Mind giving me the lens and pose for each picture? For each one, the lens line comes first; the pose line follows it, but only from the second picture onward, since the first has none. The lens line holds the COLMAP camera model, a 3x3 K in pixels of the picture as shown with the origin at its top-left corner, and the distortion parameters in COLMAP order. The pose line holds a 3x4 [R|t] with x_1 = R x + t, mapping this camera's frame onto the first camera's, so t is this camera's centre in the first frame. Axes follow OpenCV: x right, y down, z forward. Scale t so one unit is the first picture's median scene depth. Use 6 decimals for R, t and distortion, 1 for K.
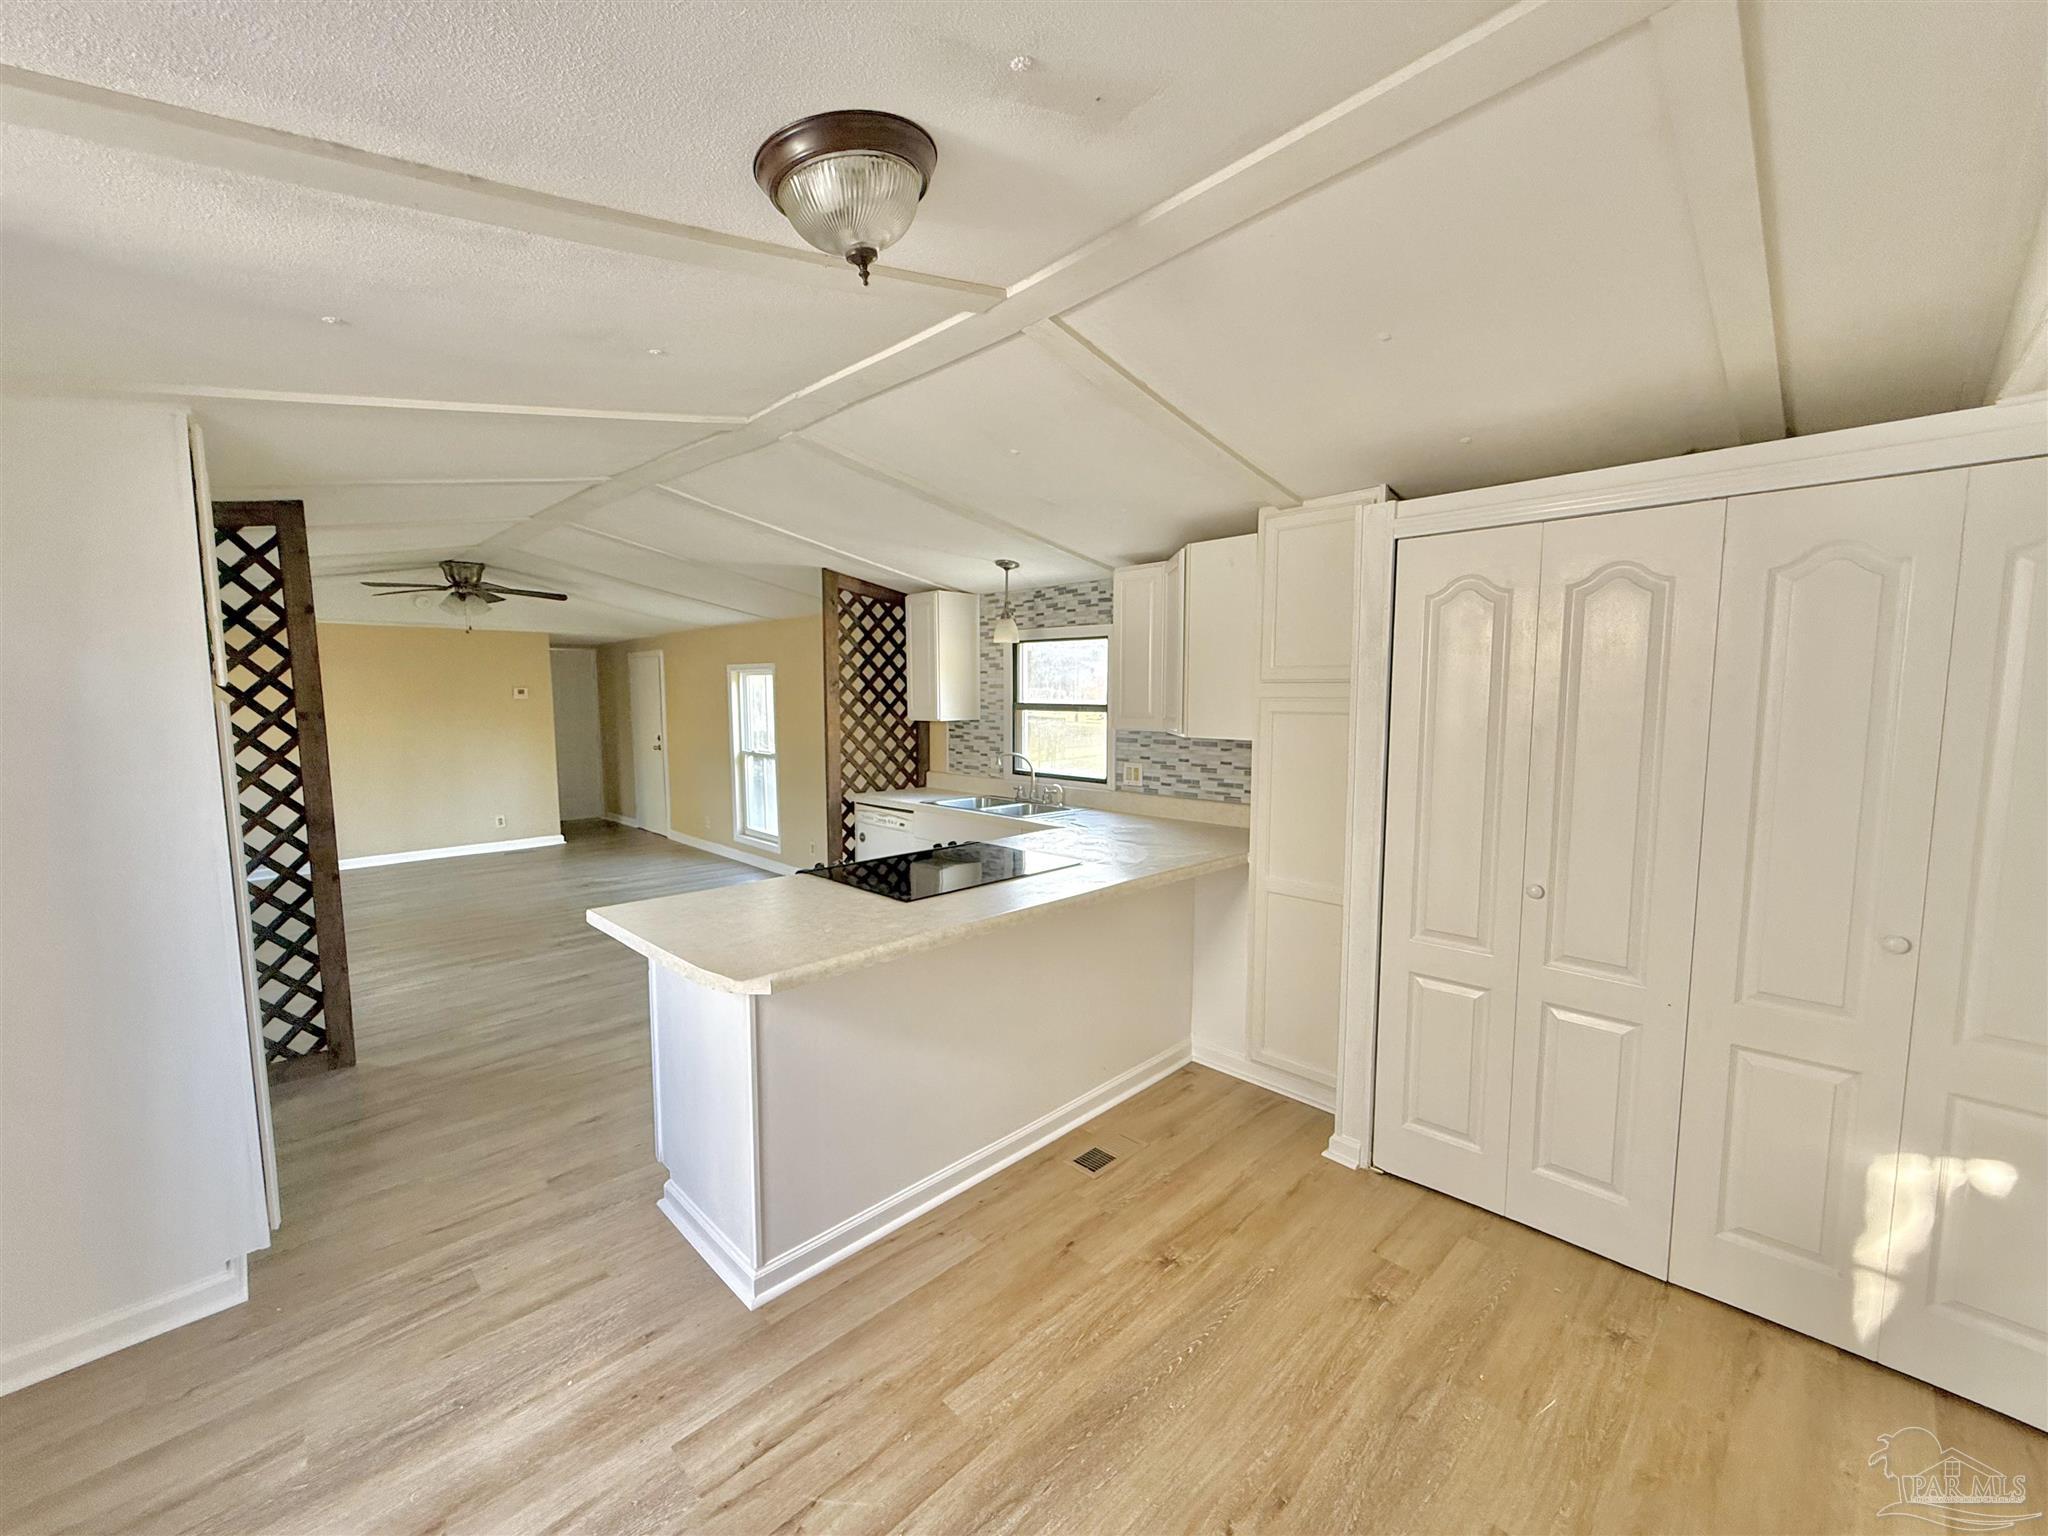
lens RADIAL K [[815.8, 0, 1017.6], [0, 815.8, 768.8], [0, 0, 1]] dist [0.000376, -0.000074]
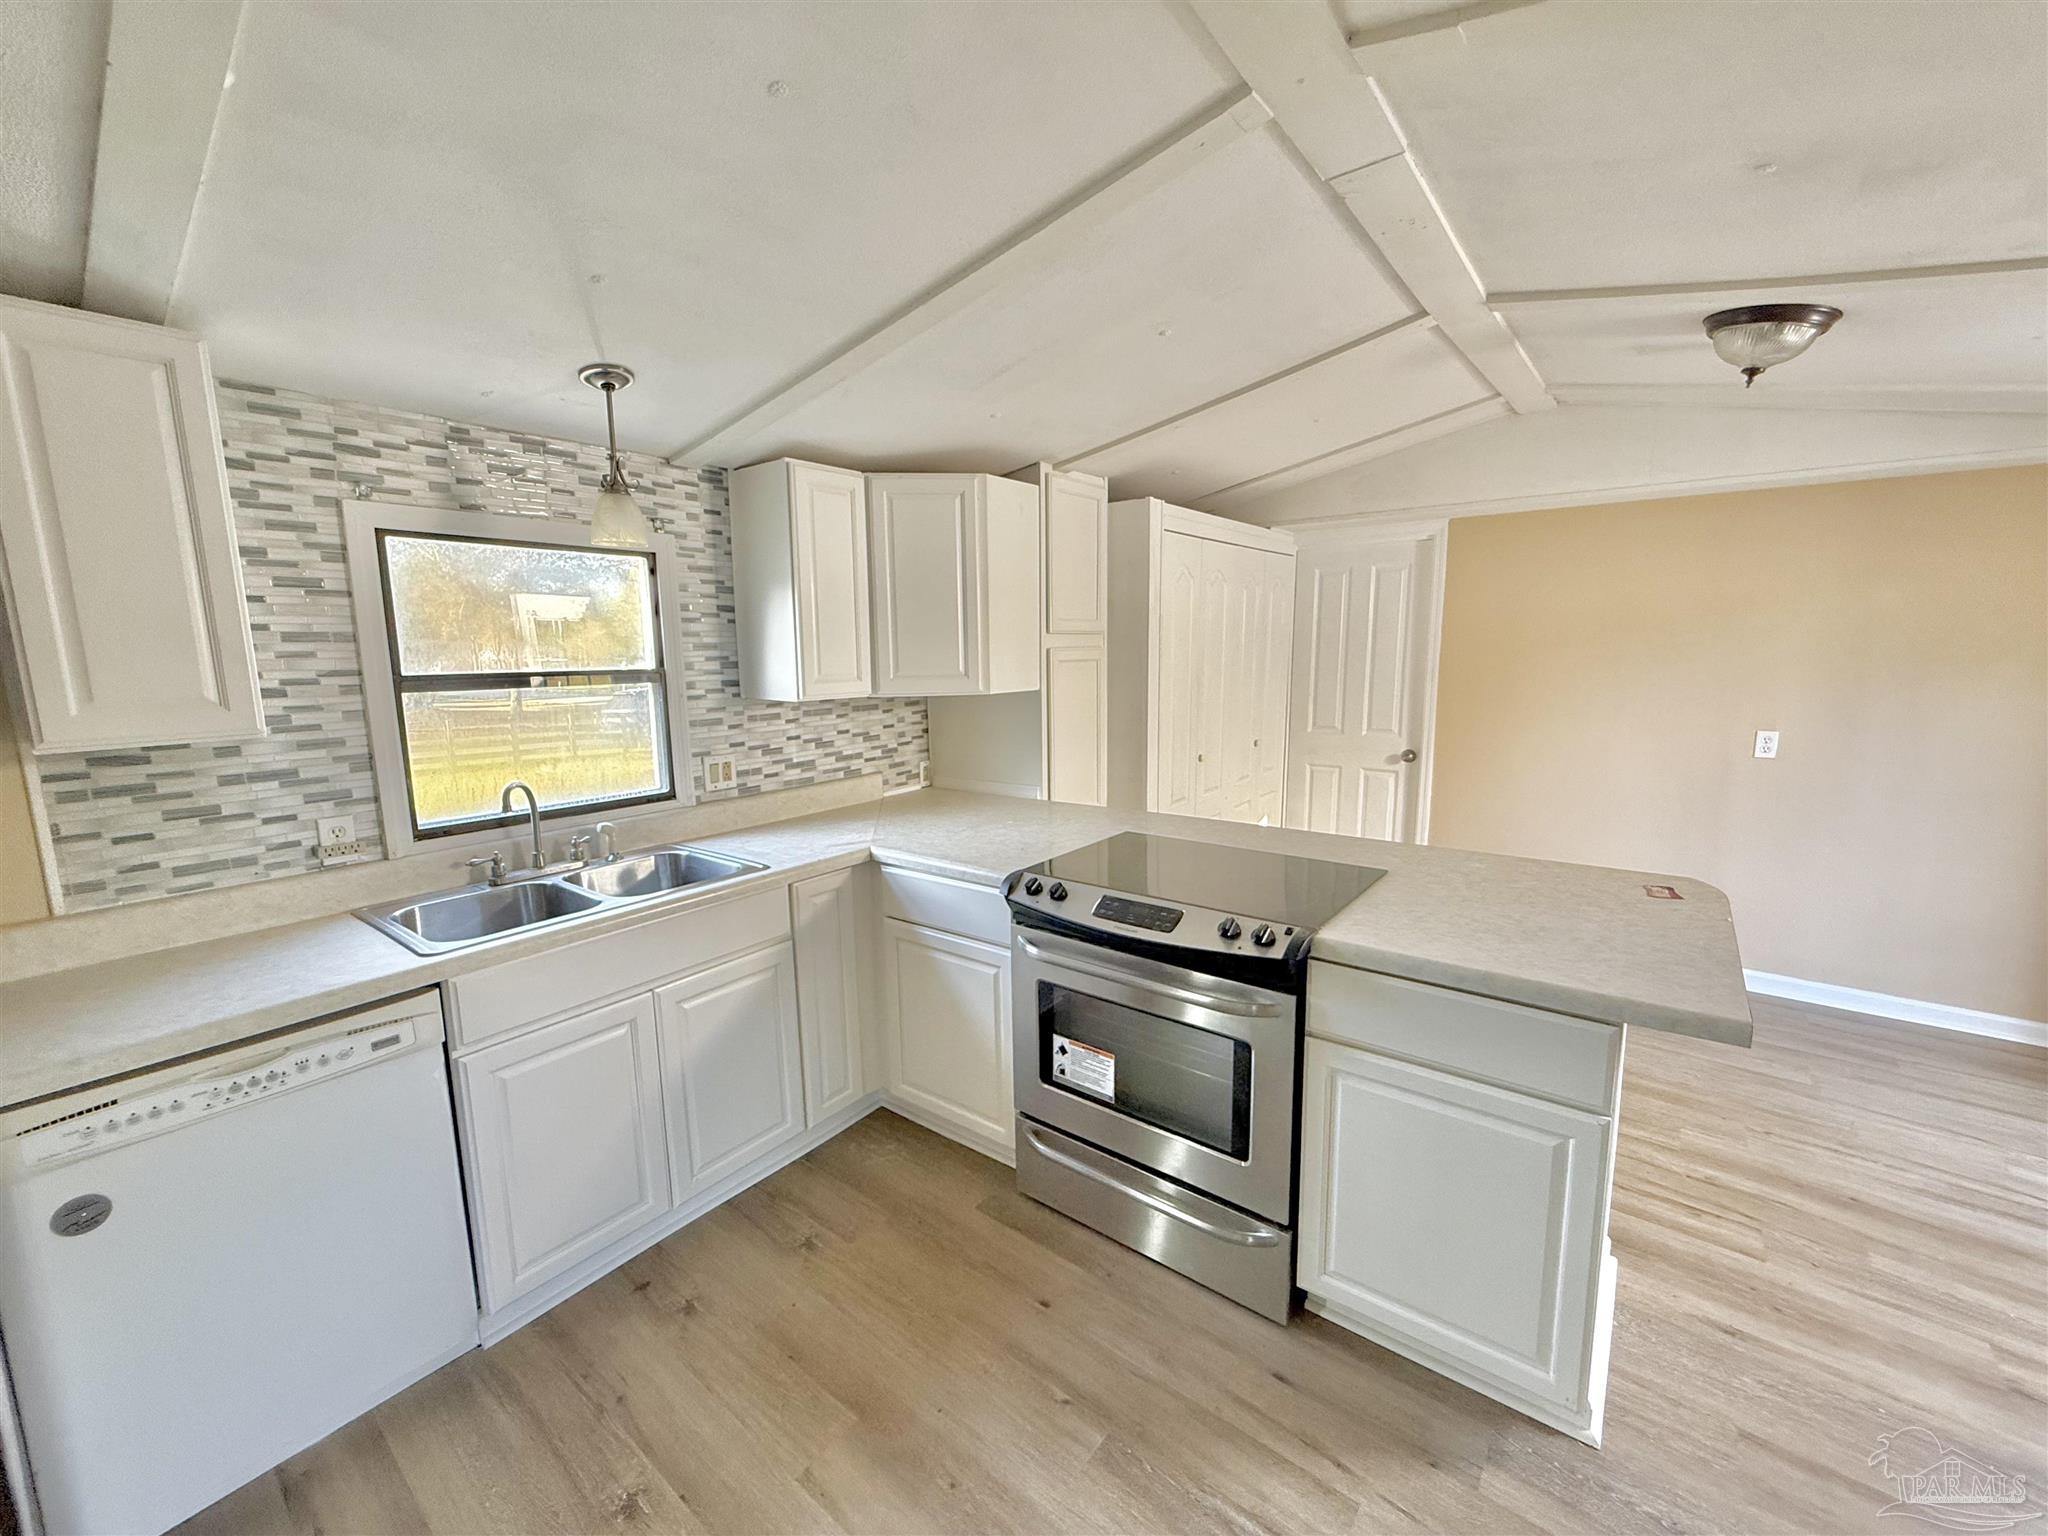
lens RADIAL K [[815.8, 0, 1017.6], [0, 815.8, 768.8], [0, 0, 1]] dist [0.000376, -0.000074]
pose [[-0.119362, -0.145619, 0.982114, -0.460360], [0.108276, 0.981377, 0.158669, -0.064676], [-0.986929, 0.125279, -0.101372, 0.713523]]
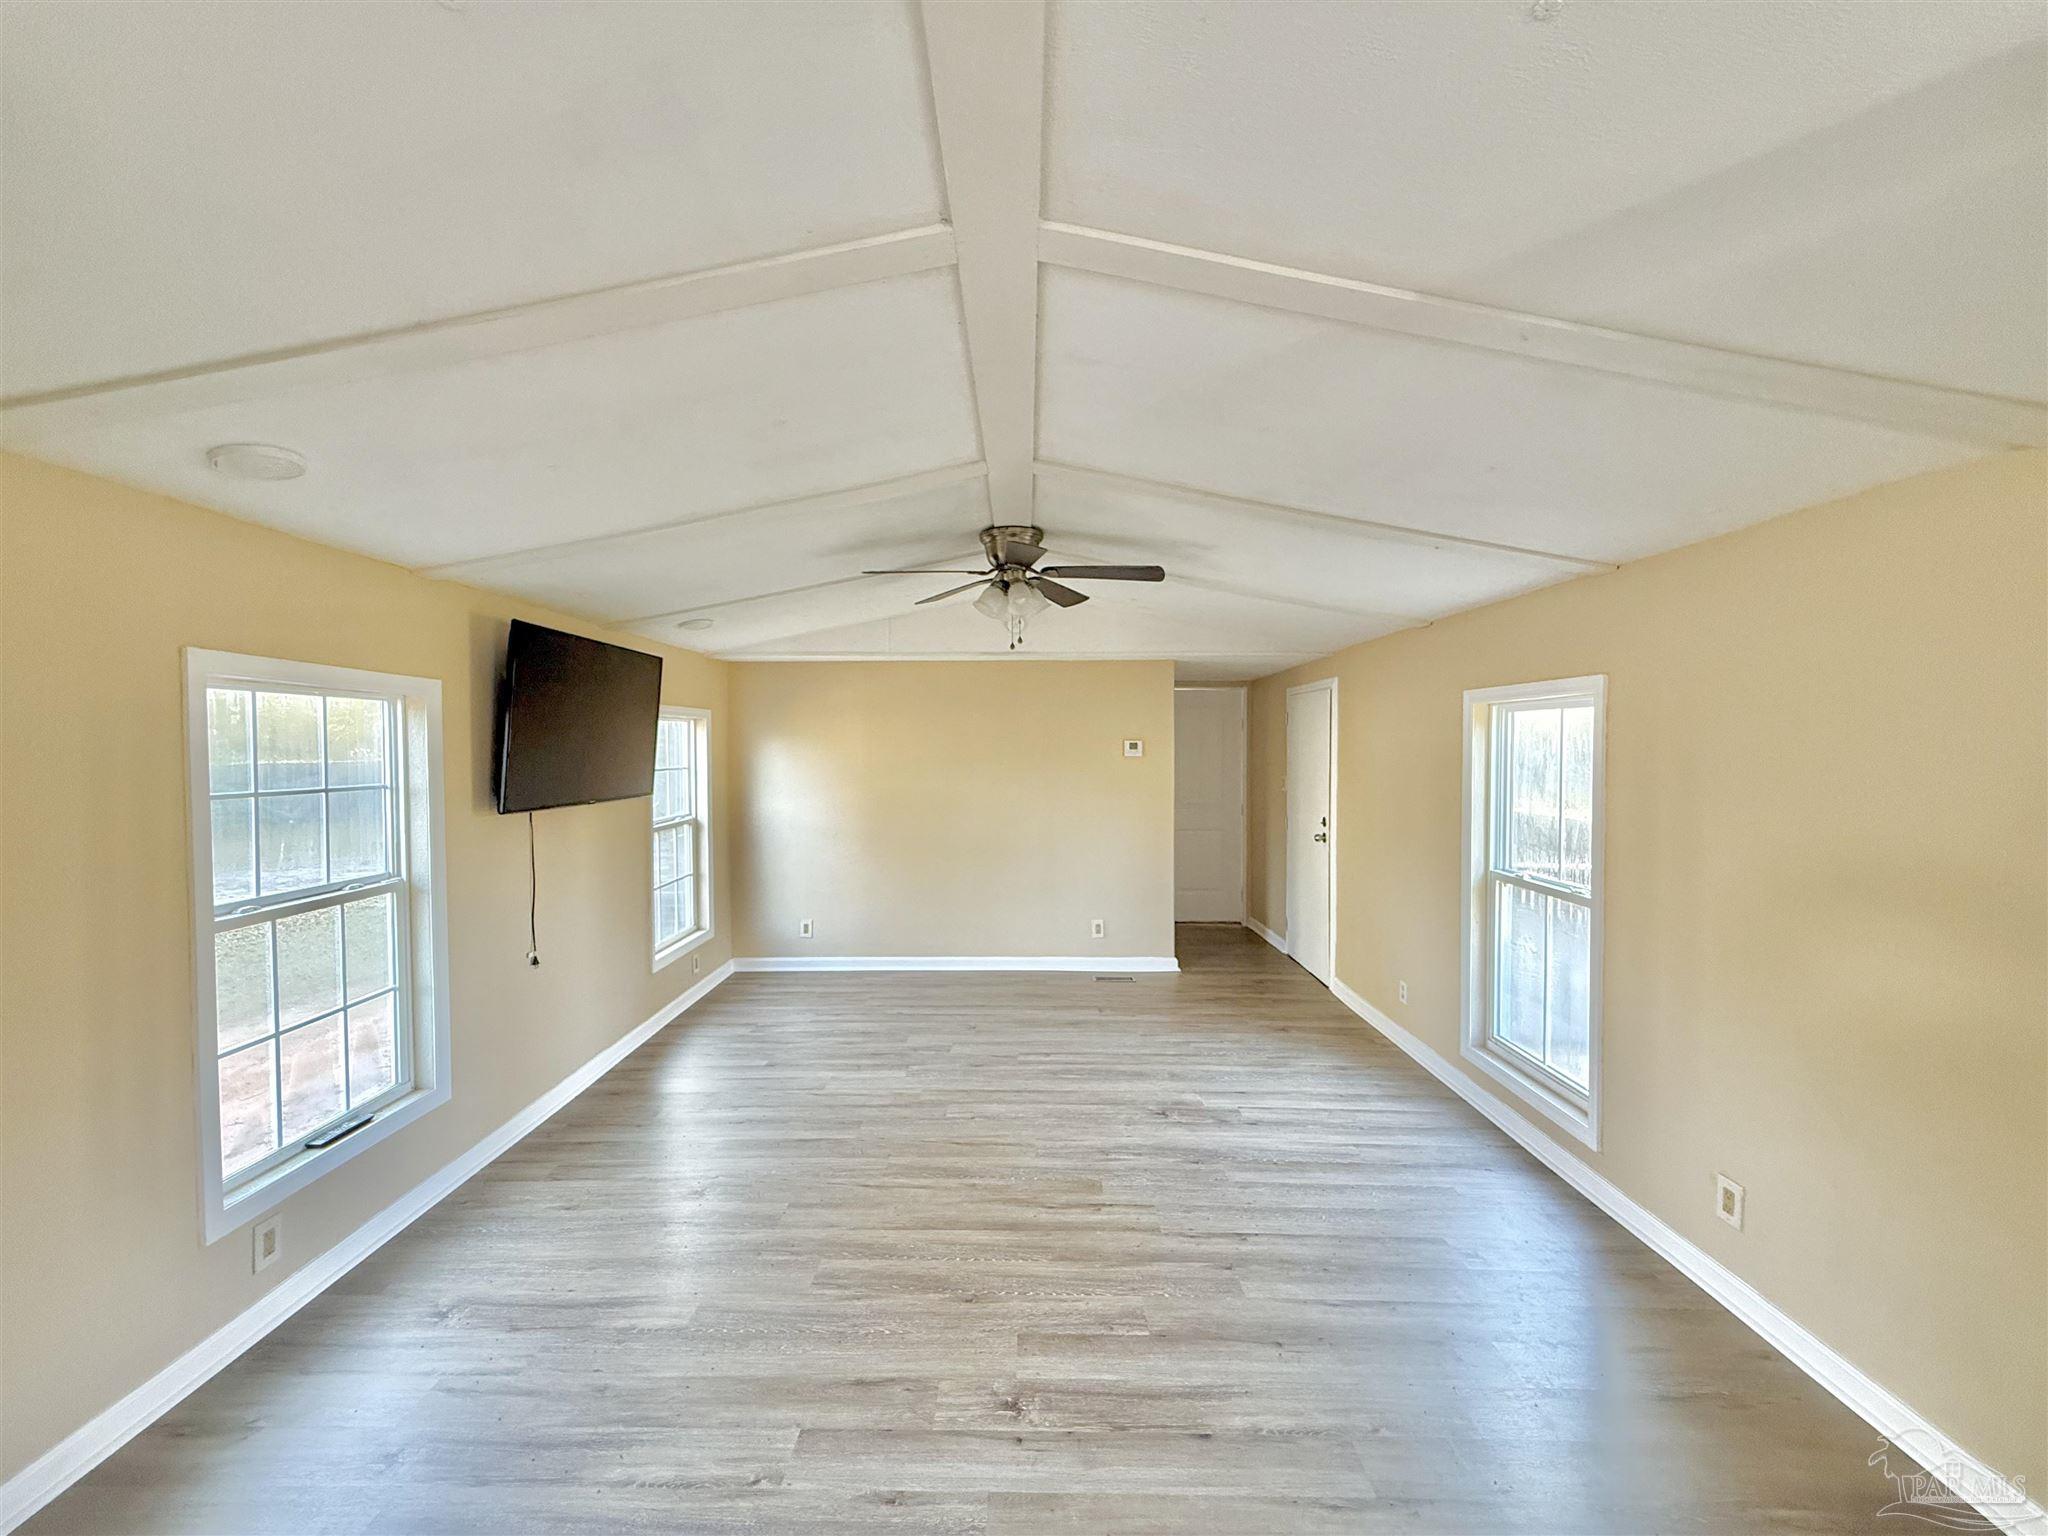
lens RADIAL K [[815.8, 0, 1017.6], [0, 815.8, 768.8], [0, 0, 1]] dist [0.000376, -0.000074]
pose [[0.704922, 0.020503, -0.708988, -0.298134], [-0.068370, 0.996892, -0.039149, -0.066181], [0.705982, 0.076070, 0.704133, 0.712922]]
